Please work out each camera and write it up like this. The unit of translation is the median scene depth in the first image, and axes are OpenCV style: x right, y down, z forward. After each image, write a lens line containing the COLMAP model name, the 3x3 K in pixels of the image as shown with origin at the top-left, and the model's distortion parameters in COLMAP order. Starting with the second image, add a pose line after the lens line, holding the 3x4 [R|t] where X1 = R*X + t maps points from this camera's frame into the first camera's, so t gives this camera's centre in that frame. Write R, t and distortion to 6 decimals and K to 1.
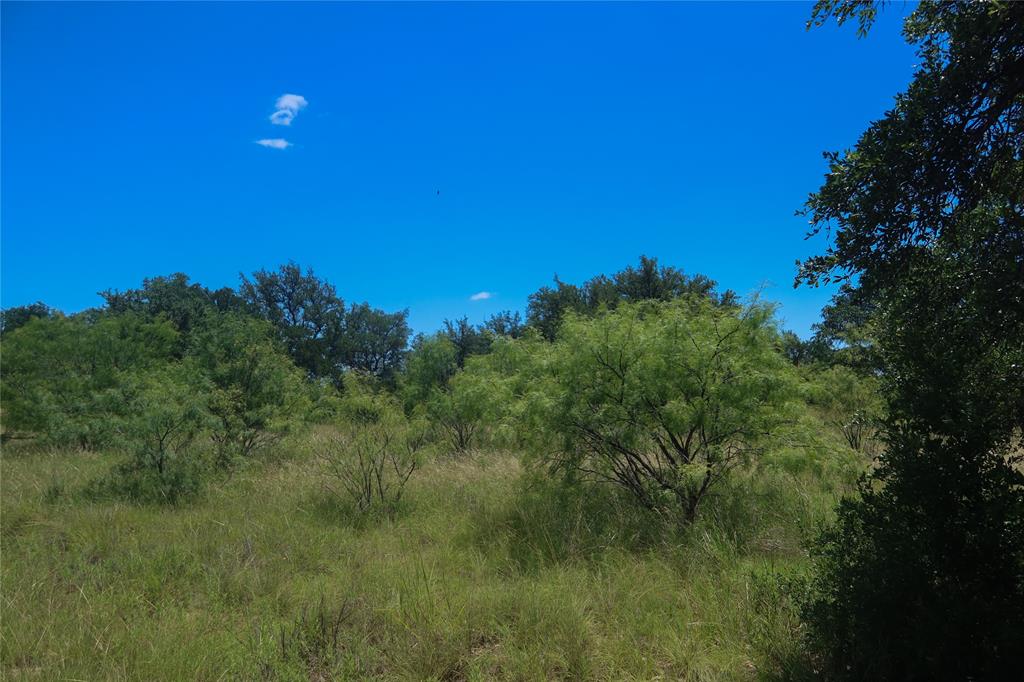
lens RADIAL K [[735.5, 0, 512.0], [0, 735.5, 341.0], [0, 0, 1]] dist [0.001132, -0.004132]
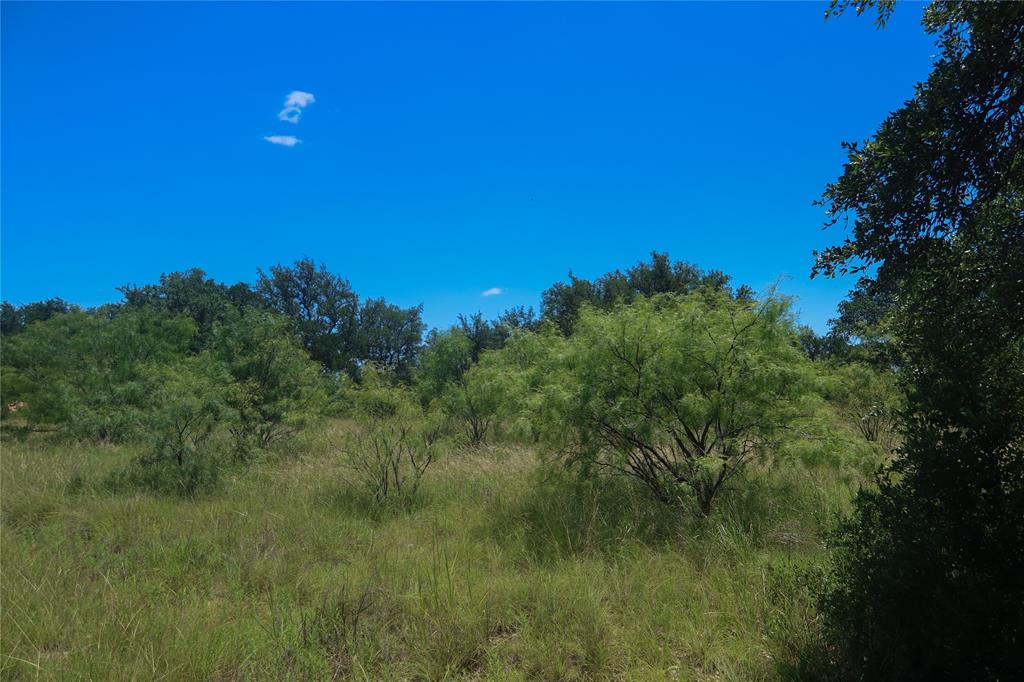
lens RADIAL K [[736.7, 0, 512.5], [0, 736.7, 338.3], [0, 0, 1]] dist [-0.002718, 0.007365]
pose [[0.999843, 0.000882, -0.017683, -0.003159], [-0.000843, 0.999997, 0.002201, 0.003005], [0.017685, -0.002186, 0.999841, -0.005629]]
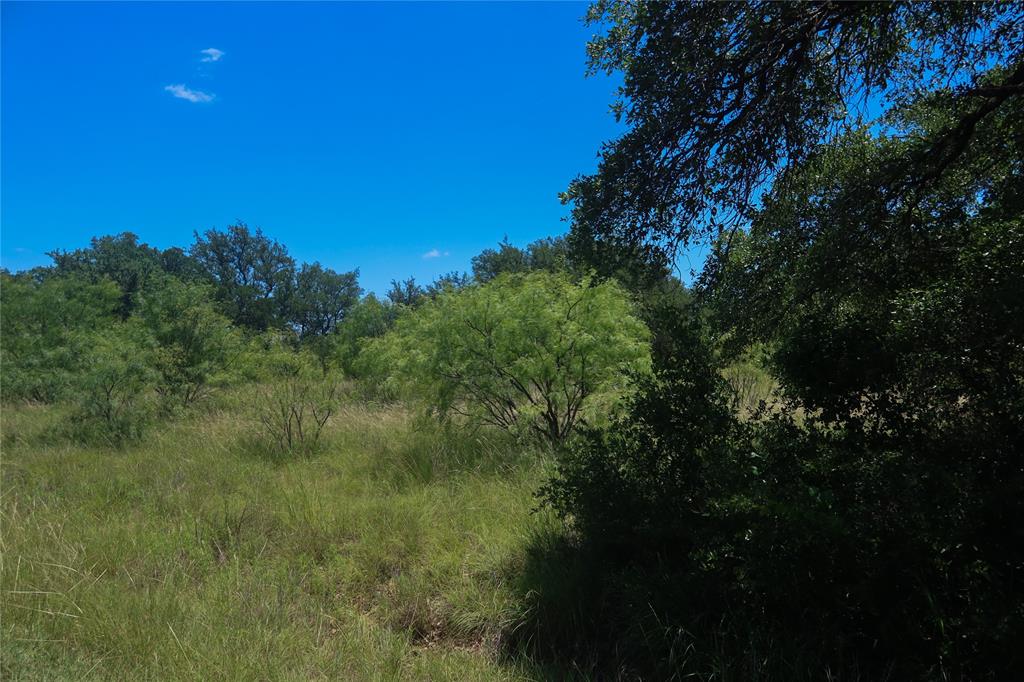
lens RADIAL K [[735.5, 0, 512.0], [0, 735.5, 341.0], [0, 0, 1]] dist [0.001132, -0.004132]
pose [[0.998722, 0.000013, 0.050537, 0.101531], [-0.002875, 0.998395, 0.056559, -0.011119], [-0.050455, -0.056632, 0.997119, -0.179945]]
